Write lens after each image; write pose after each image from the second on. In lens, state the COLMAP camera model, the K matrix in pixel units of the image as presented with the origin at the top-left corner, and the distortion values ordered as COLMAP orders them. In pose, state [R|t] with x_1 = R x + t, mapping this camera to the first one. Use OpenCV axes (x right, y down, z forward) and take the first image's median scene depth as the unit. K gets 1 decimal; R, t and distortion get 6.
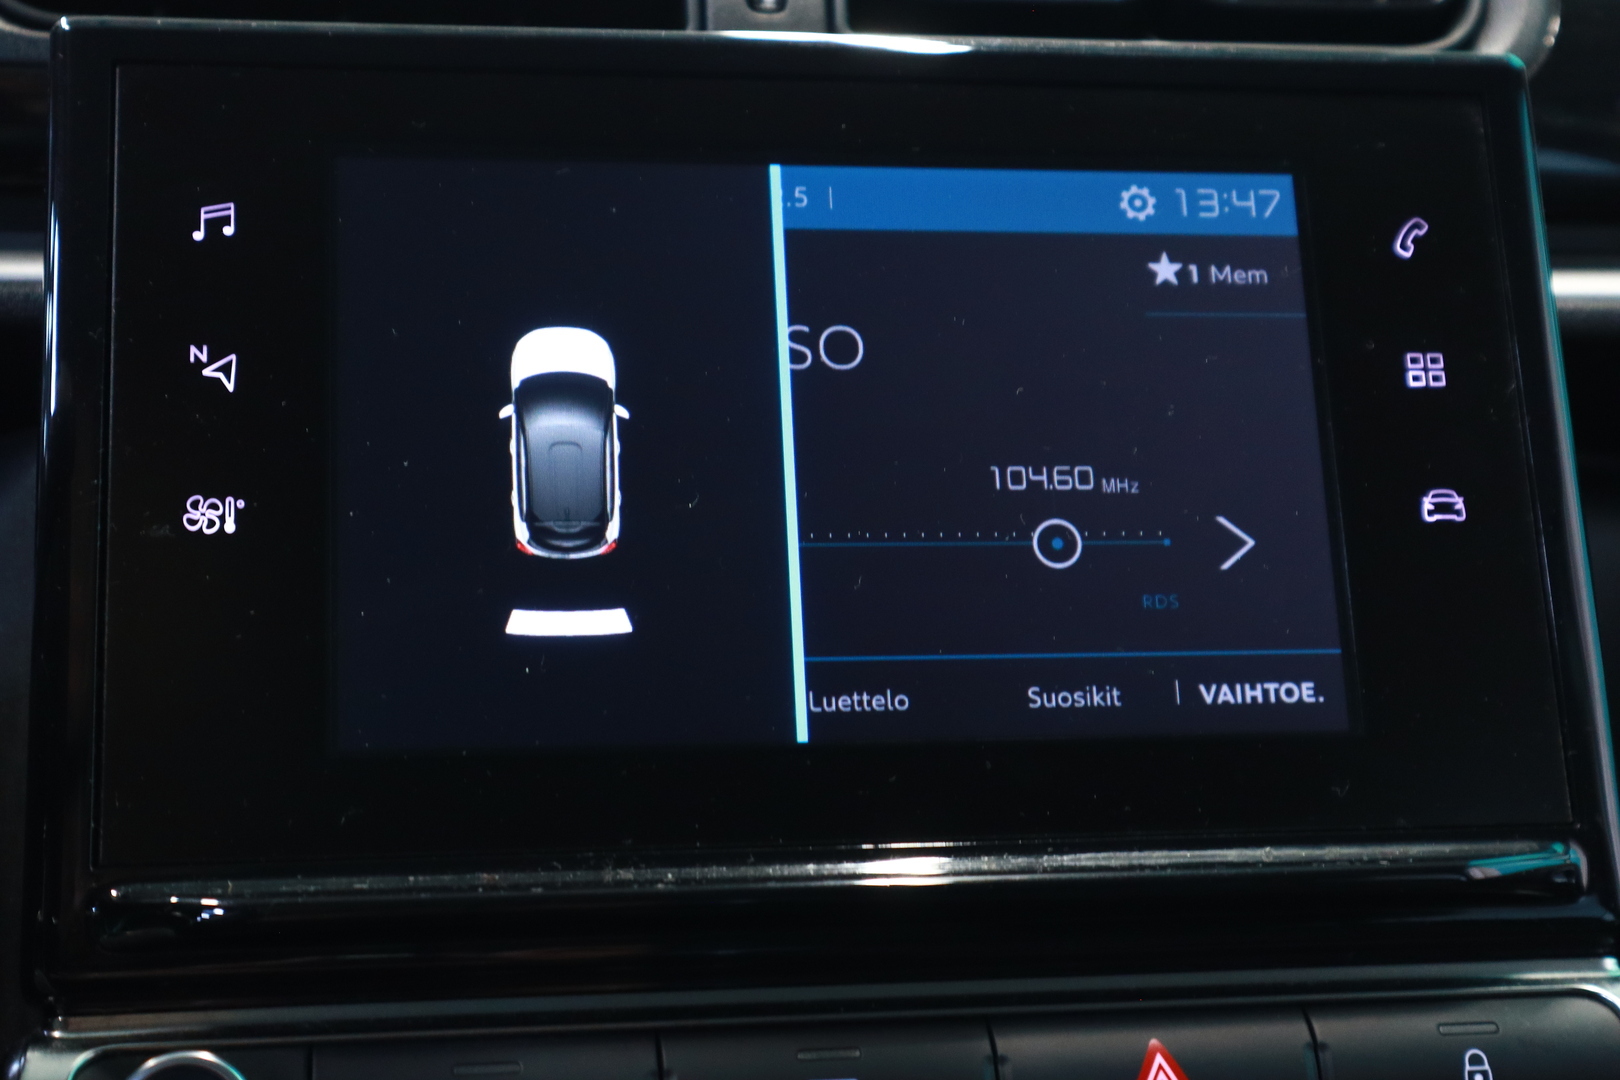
lens RADIAL K [[2393.9, 0, 792.4], [0, 2393.9, 536.2], [0, 0, 1]] dist [0.021762, 0.000000]
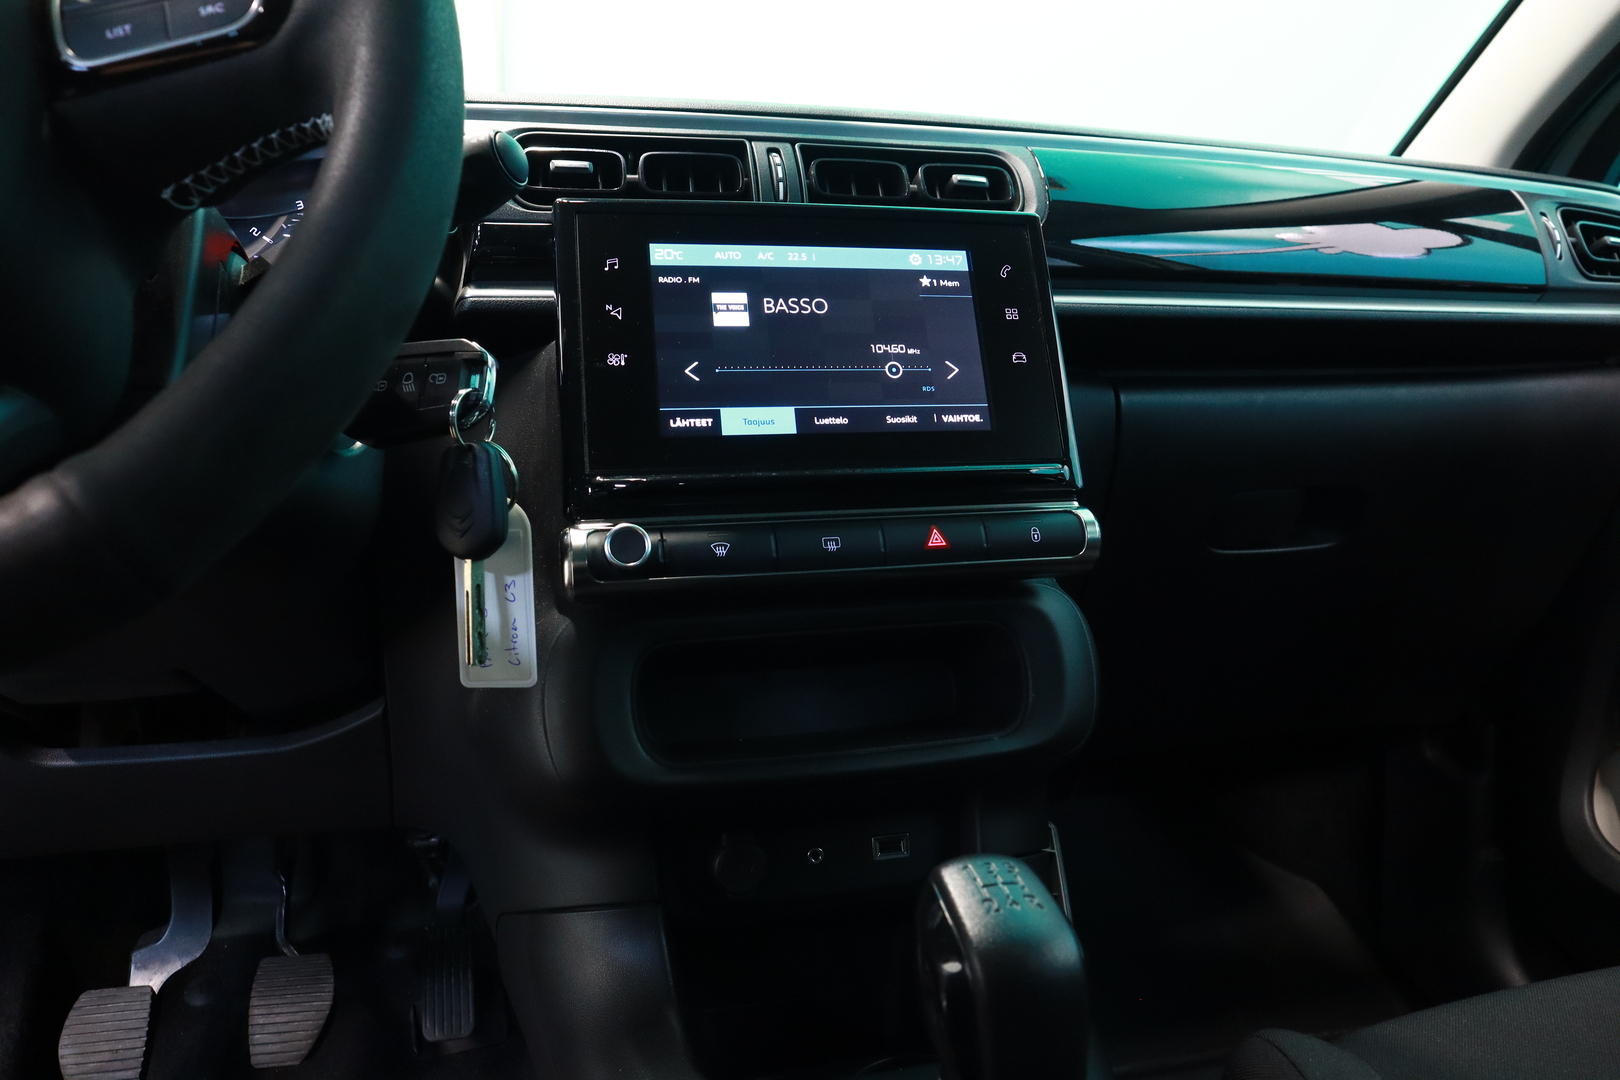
lens RADIAL K [[1112.3, 0, 809.0], [0, 1112.3, 531.4], [0, 0, 1]] dist [-0.099629, 0.030891]
pose [[0.996564, -0.032803, 0.076049, -0.108142], [0.031635, 0.999363, 0.016514, 0.180298], [-0.076542, -0.014052, 0.996967, -0.379856]]
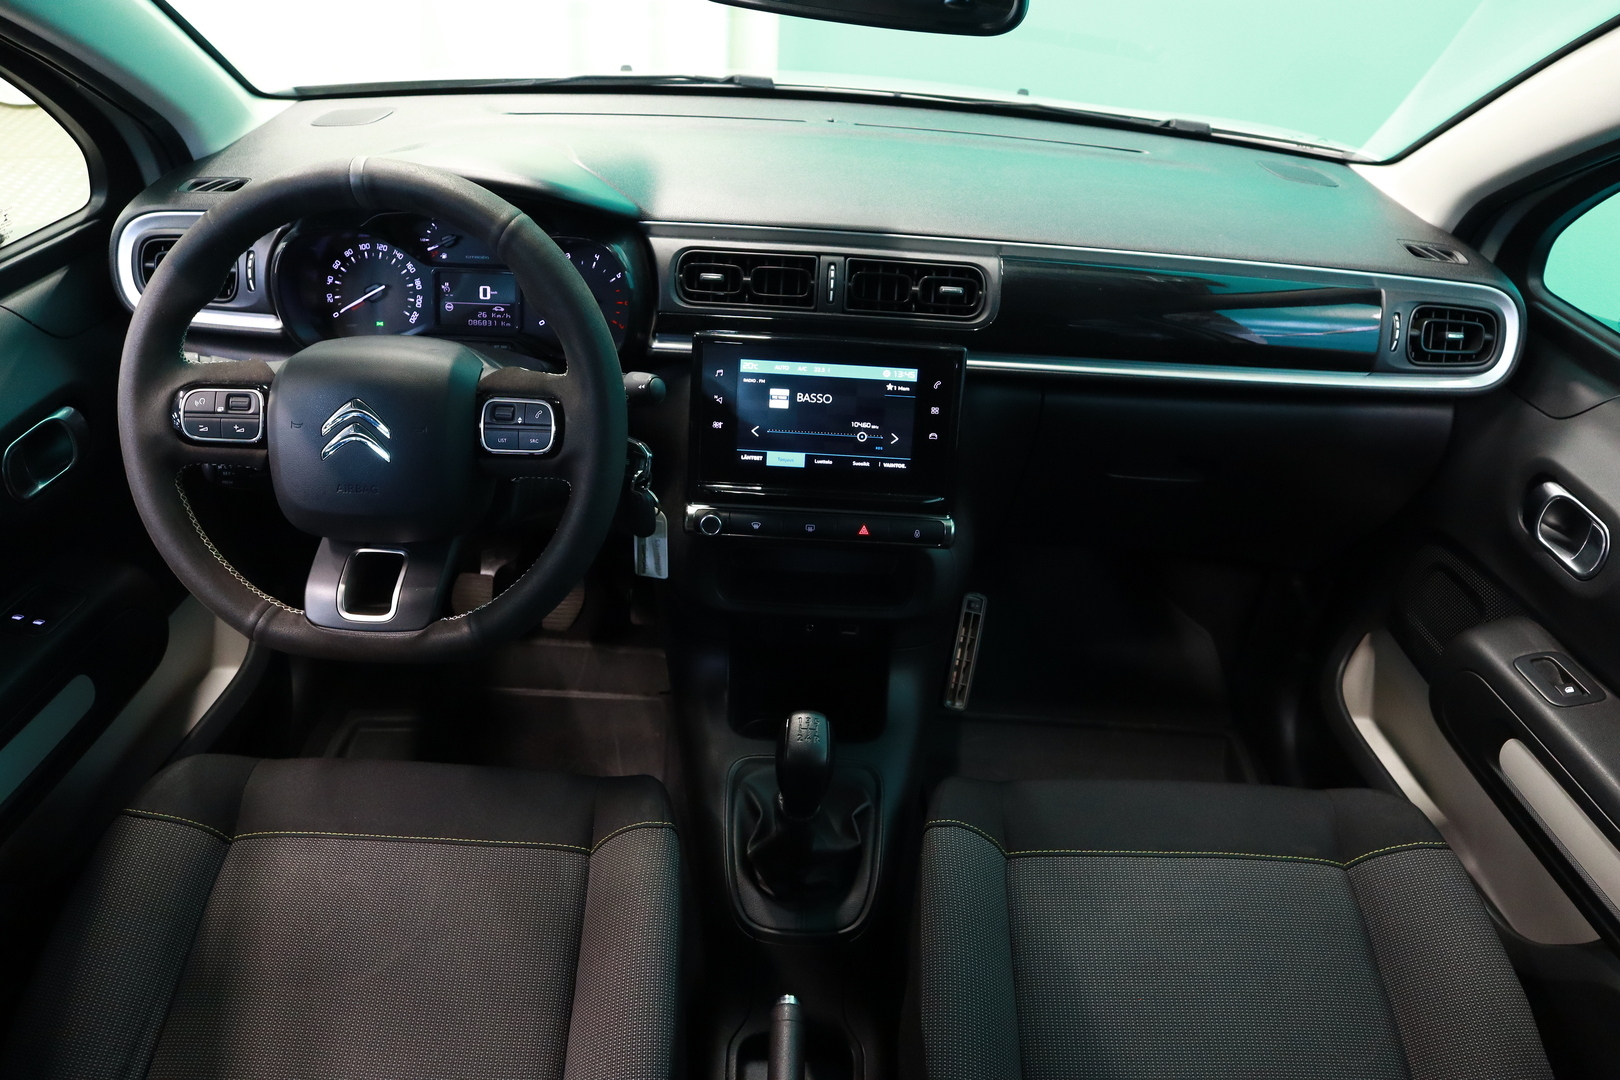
lens RADIAL K [[1112.3, 0, 812.9], [0, 1112.3, 531.0], [0, 0, 1]] dist [-0.099629, 0.030891]
pose [[0.983110, 0.137598, -0.120671, 0.348820], [-0.064330, 0.877080, 0.476018, -1.060374], [0.171337, -0.460215, 0.871117, -1.437285]]
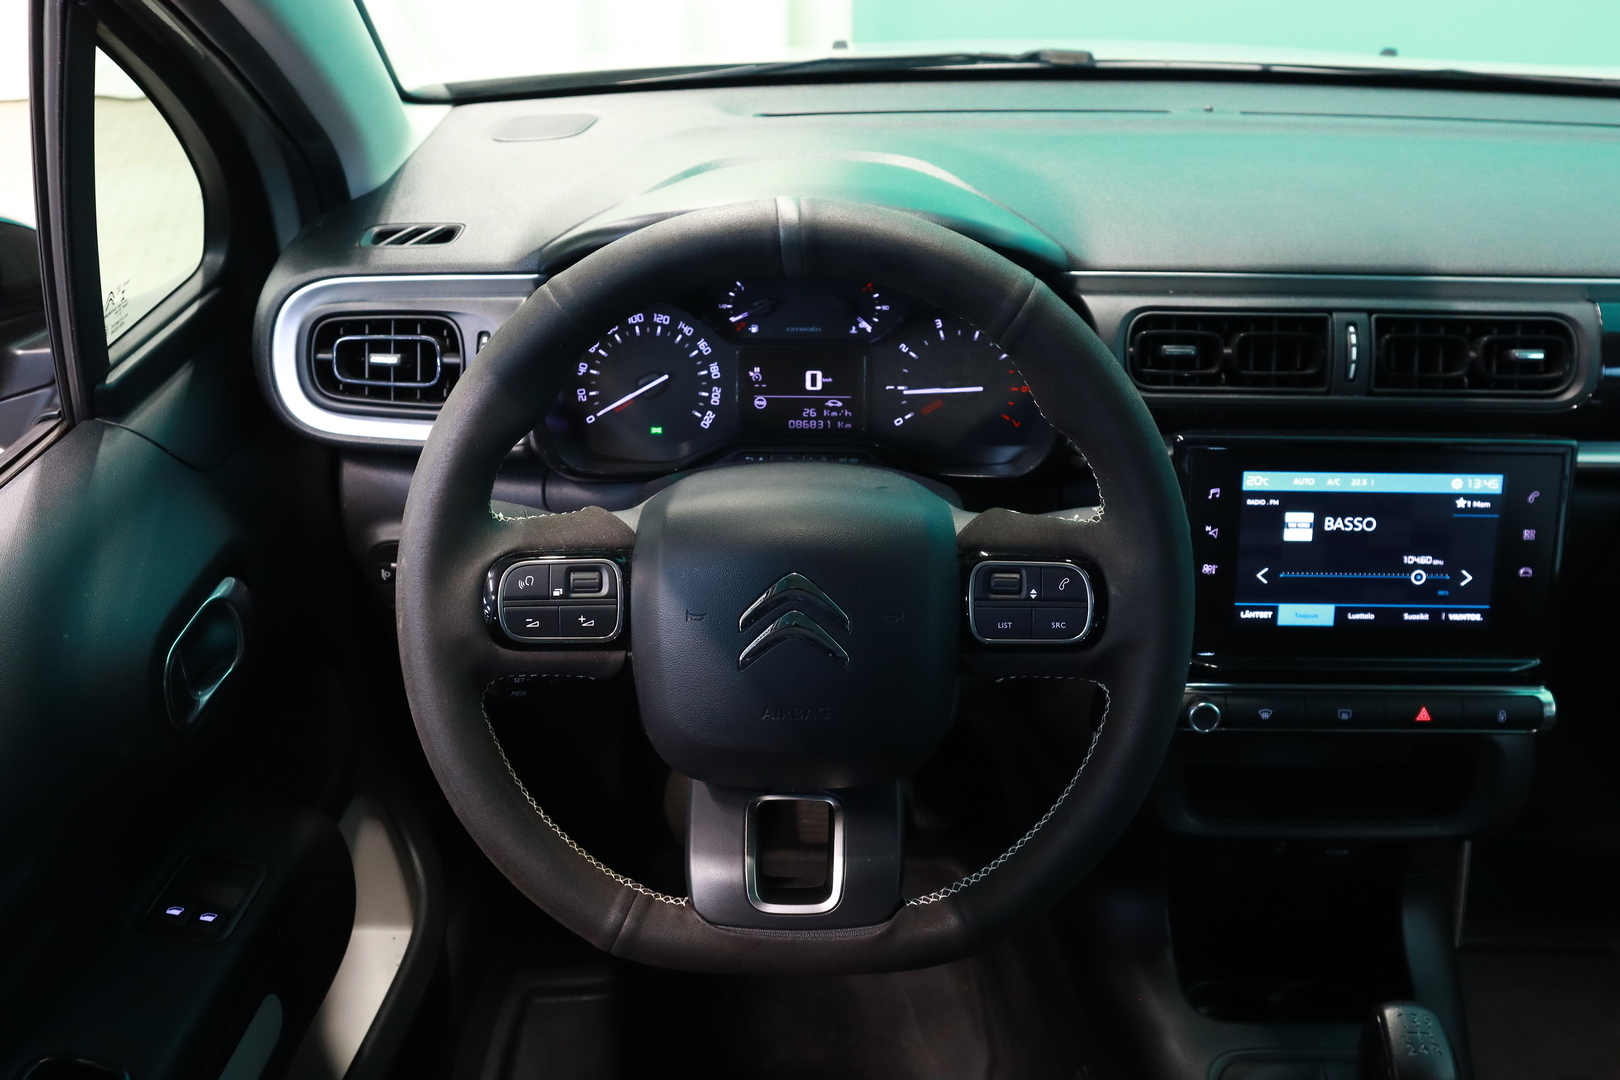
lens RADIAL K [[1445.0, 0, 813.6], [0, 1445.0, 529.1], [0, 0, 1]] dist [-0.064649, 0.071940]
pose [[0.984212, 0.090059, -0.152371, -0.507882], [-0.018335, 0.908118, 0.418312, -1.021948], [0.176044, -0.408913, 0.895432, -1.211497]]
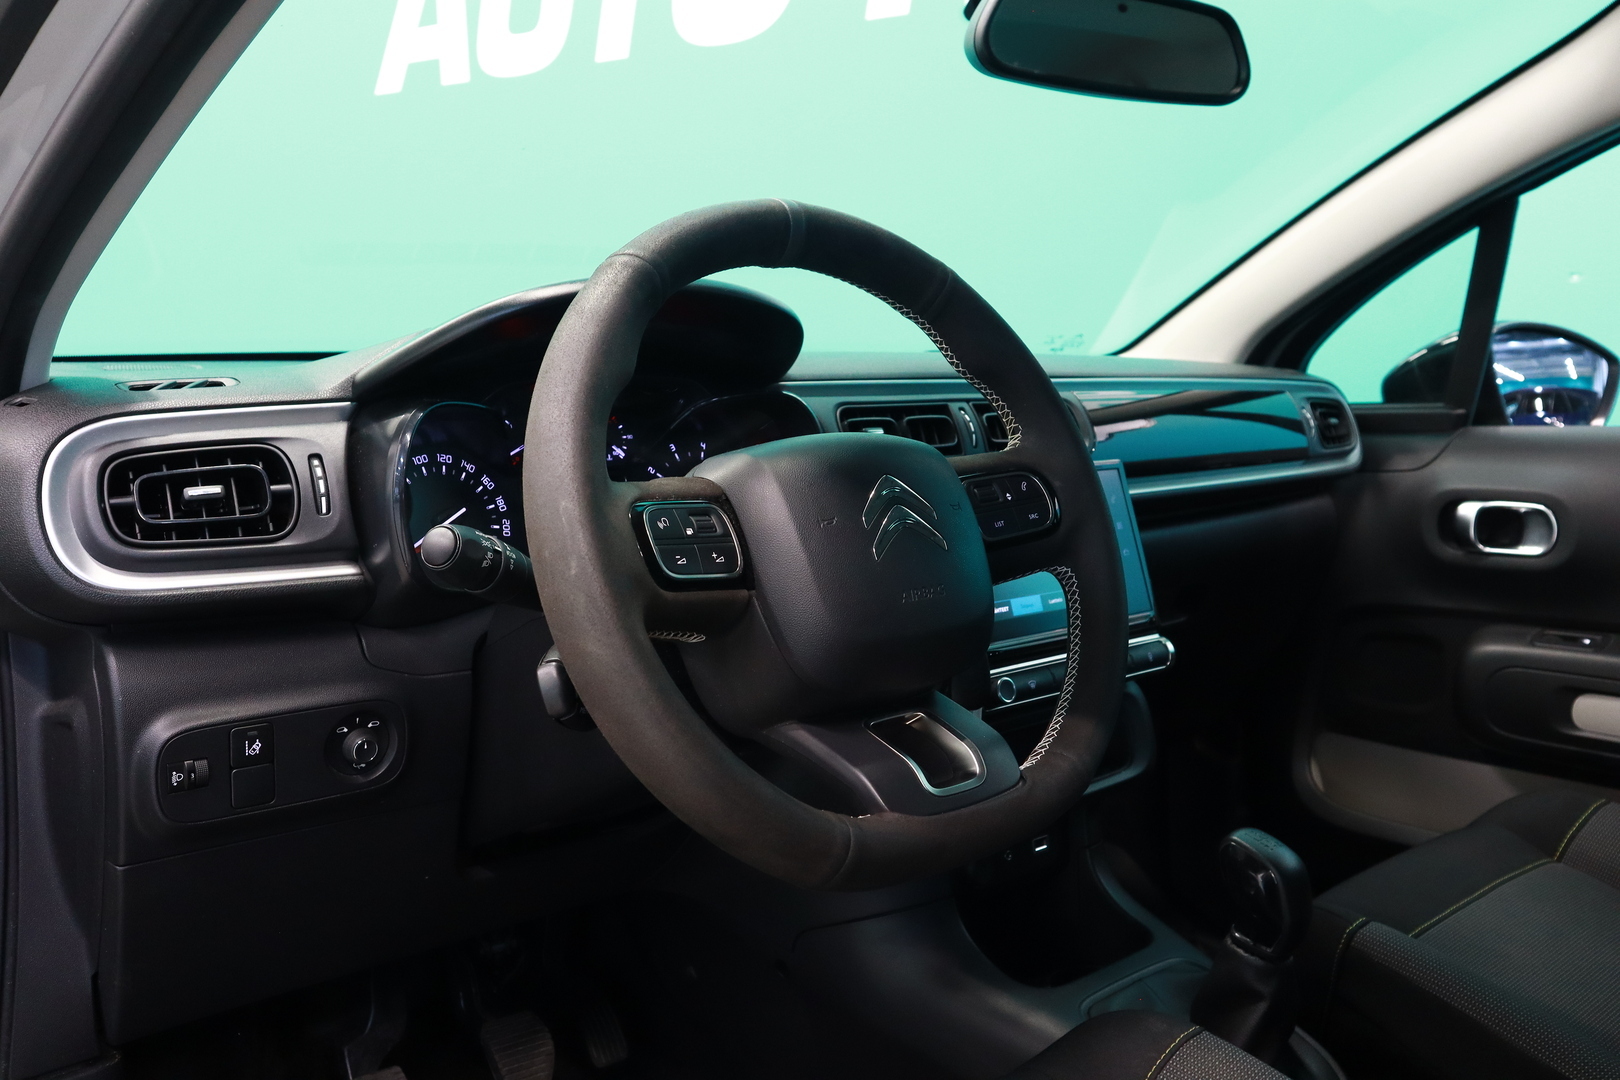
lens RADIAL K [[1352.4, 0, 800.6], [0, 1352.4, 543.8], [0, 0, 1]] dist [-0.072879, 0.010400]
pose [[0.870176, -0.073562, 0.487219, -1.820929], [0.046335, 0.996628, 0.067719, -0.269815], [-0.490557, -0.036352, 0.870650, -1.231569]]
